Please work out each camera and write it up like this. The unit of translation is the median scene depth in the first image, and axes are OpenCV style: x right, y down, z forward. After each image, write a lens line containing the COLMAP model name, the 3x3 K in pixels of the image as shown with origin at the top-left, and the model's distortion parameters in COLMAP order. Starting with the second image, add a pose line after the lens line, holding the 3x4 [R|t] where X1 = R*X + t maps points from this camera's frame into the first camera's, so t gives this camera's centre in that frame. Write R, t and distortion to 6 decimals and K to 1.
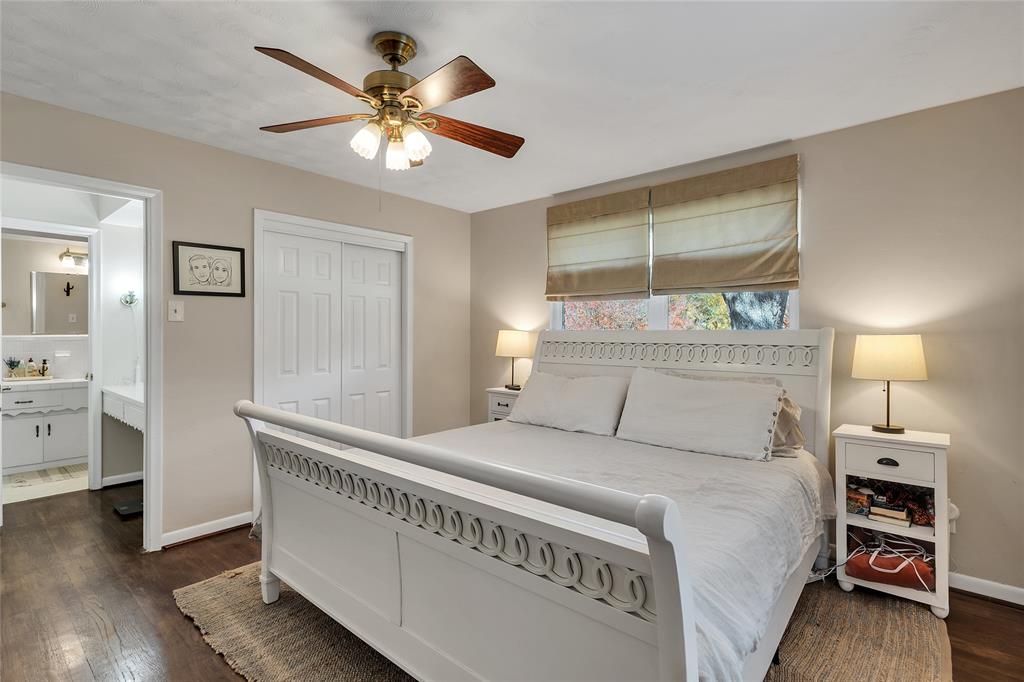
lens RADIAL K [[488.8, 0, 509.9], [0, 488.8, 338.0], [0, 0, 1]] dist [-0.003442, 0.000163]
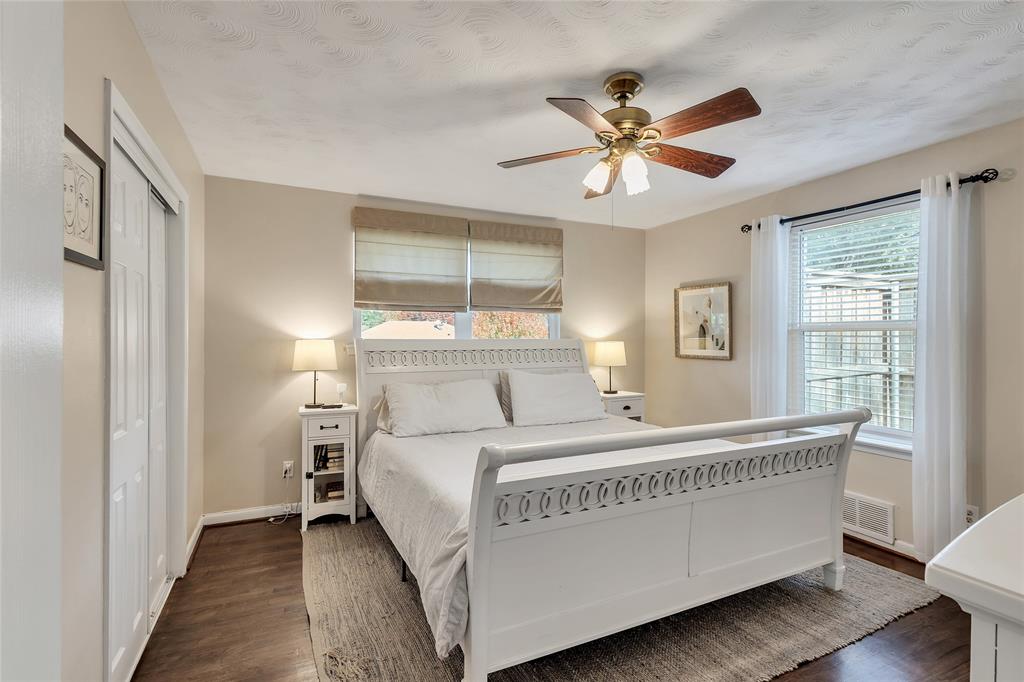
lens RADIAL K [[465.4, 0, 507.6], [0, 465.4, 338.7], [0, 0, 1]] dist [0.000983, 0.000029]
pose [[0.408863, 0.000725, 0.912596, -0.740102], [0.011861, 0.999911, -0.006108, -0.009124], [-0.912519, 0.013321, 0.408818, 0.458802]]
